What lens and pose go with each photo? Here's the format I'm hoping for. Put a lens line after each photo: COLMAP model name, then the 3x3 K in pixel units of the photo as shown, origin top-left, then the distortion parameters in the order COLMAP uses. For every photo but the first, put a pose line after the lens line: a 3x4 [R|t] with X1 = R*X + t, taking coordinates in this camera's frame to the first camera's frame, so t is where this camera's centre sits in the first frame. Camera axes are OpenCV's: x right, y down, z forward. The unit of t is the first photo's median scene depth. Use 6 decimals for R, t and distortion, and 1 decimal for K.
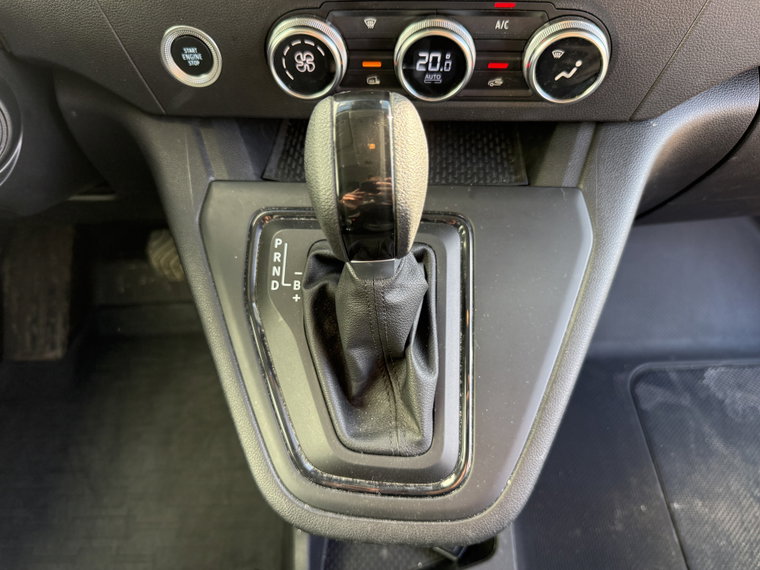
lens RADIAL K [[527.9, 0, 374.6], [0, 527.9, 286.2], [0, 0, 1]] dist [0.014113, -0.026298]
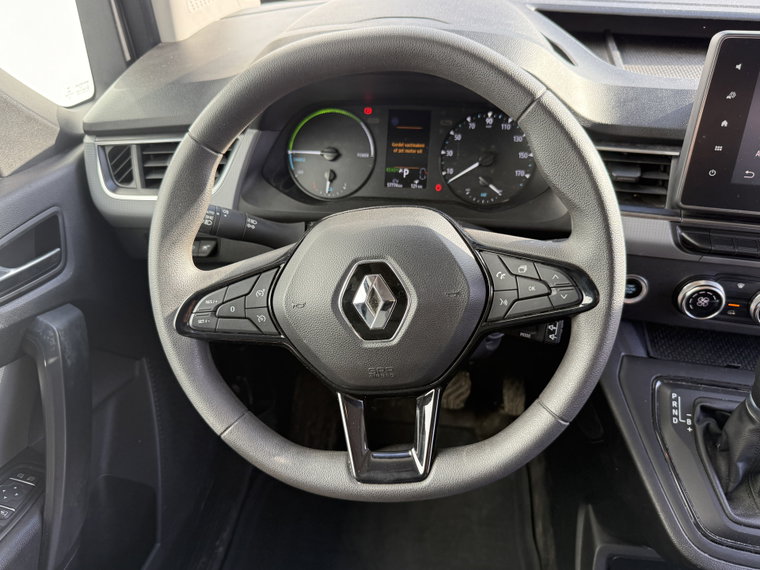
lens RADIAL K [[540.7, 0, 379.6], [0, 540.7, 293.6], [0, 0, 1]] dist [0.034917, -0.063943]
pose [[0.990974, 0.102369, -0.086550, -1.035400], [-0.120483, 0.963206, -0.240245, 0.141849], [0.058771, 0.248504, 0.966846, -0.874536]]
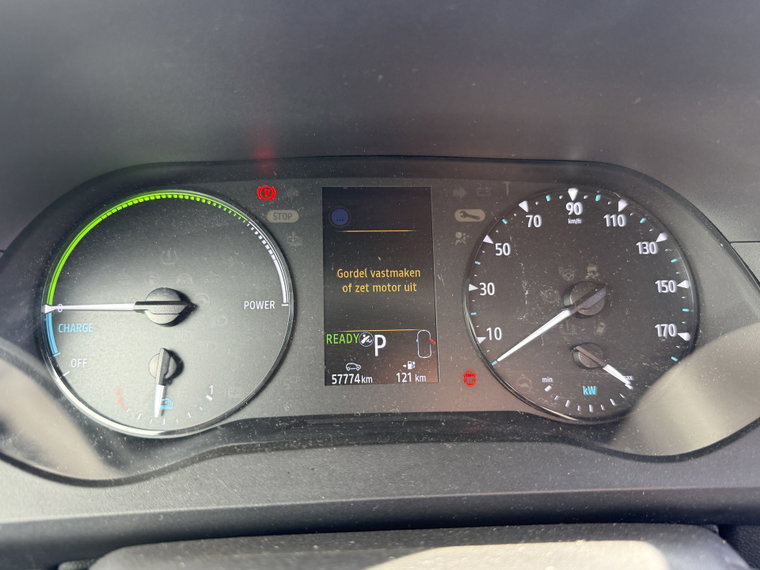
lens RADIAL K [[540.7, 0, 395.6], [0, 540.7, 294.7], [0, 0, 1]] dist [0.034917, -0.063943]
pose [[0.995072, 0.029360, 0.094713, -1.211759], [0.017351, 0.888867, -0.457836, -0.509966], [-0.097629, 0.457223, 0.883977, 0.278558]]
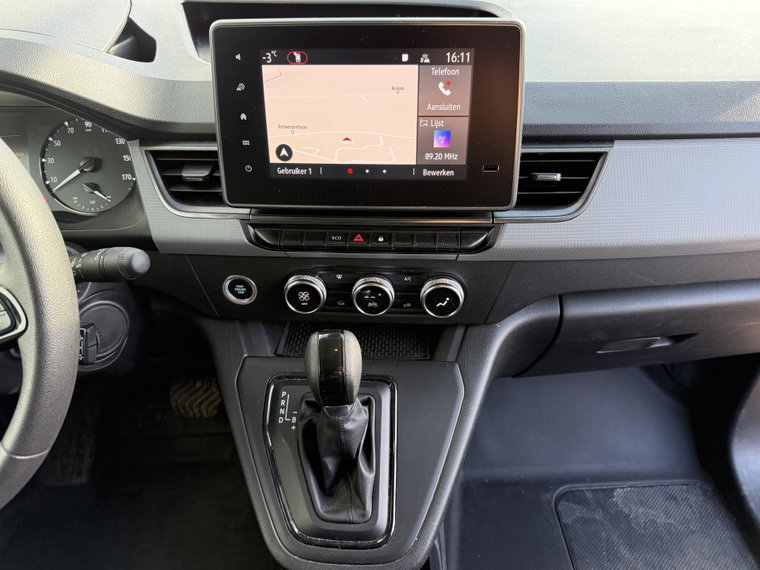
lens RADIAL K [[540.7, 0, 383.0], [0, 540.7, 282.6], [0, 0, 1]] dist [0.034917, -0.063943]
pose [[0.998987, 0.006331, 0.044560, 0.057482], [0.004967, 0.968502, -0.248956, 0.006622], [-0.044732, 0.248925, 0.967489, -0.804916]]
